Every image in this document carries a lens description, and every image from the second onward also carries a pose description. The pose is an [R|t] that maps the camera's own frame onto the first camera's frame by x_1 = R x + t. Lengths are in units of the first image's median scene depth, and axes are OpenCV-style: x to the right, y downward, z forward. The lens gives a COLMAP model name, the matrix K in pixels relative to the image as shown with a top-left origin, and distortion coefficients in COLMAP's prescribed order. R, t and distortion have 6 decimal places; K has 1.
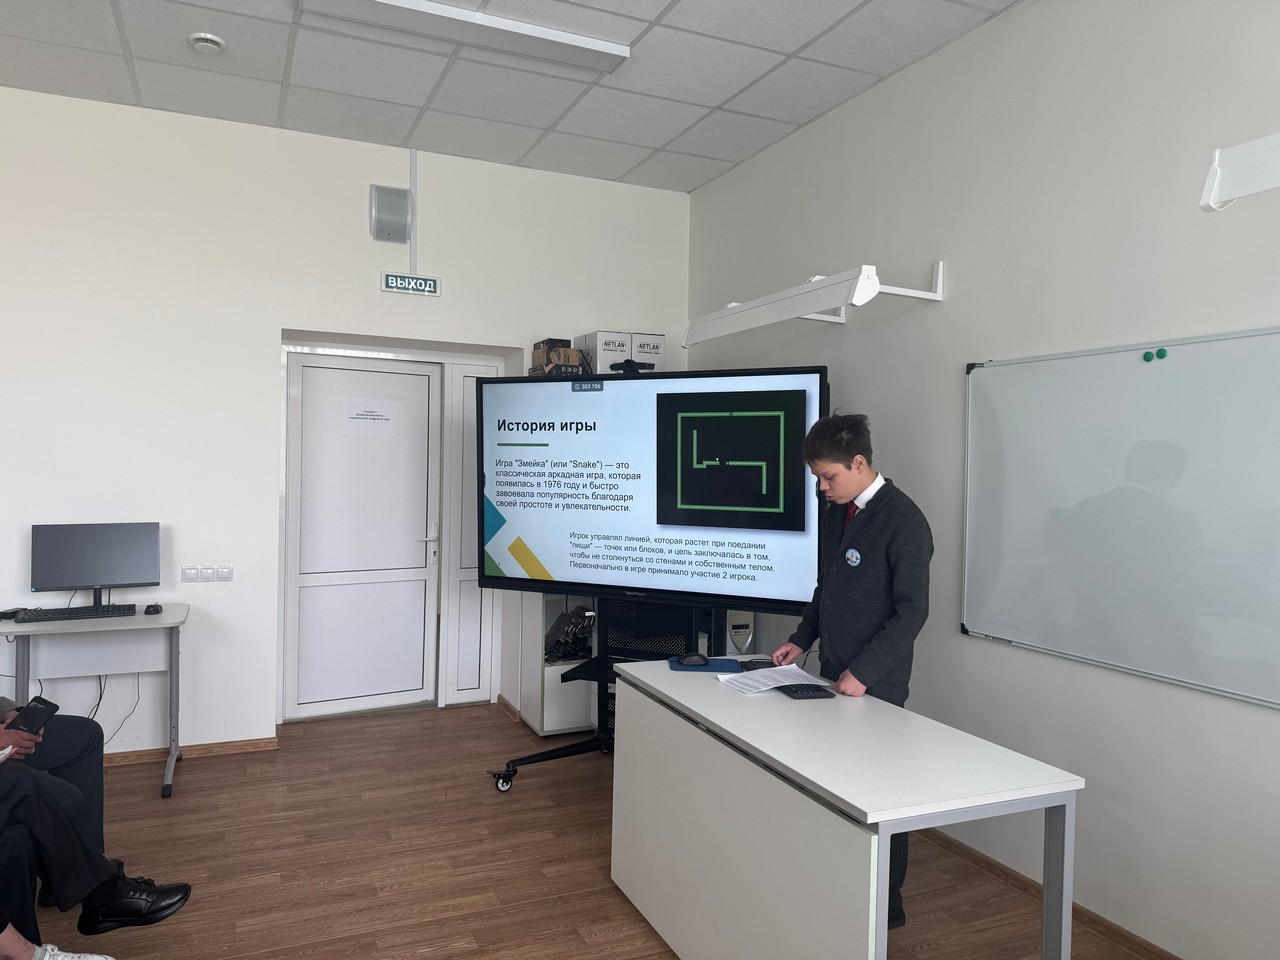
lens RADIAL K [[908.4, 0, 645.6], [0, 908.4, 482.9], [0, 0, 1]] dist [-0.000840, -0.009991]
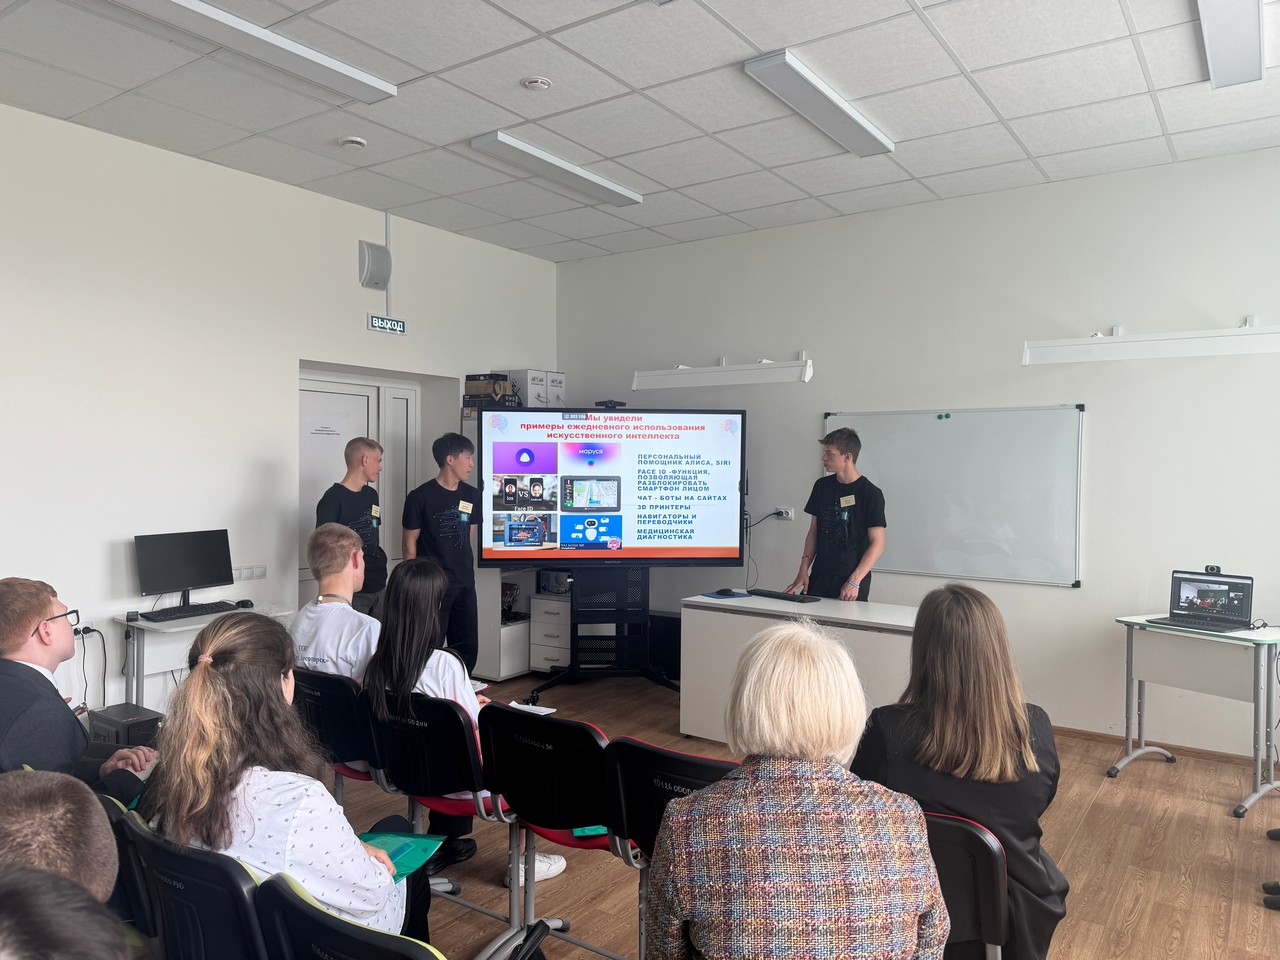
lens RADIAL K [[908.4, 0, 636.6], [0, 908.4, 478.5], [0, 0, 1]] dist [-0.000840, -0.009991]
pose [[0.862869, -0.017902, 0.505110, -0.616333], [0.015053, 0.999839, 0.009720, -0.021290], [-0.505203, -0.000784, 0.863000, -0.223814]]
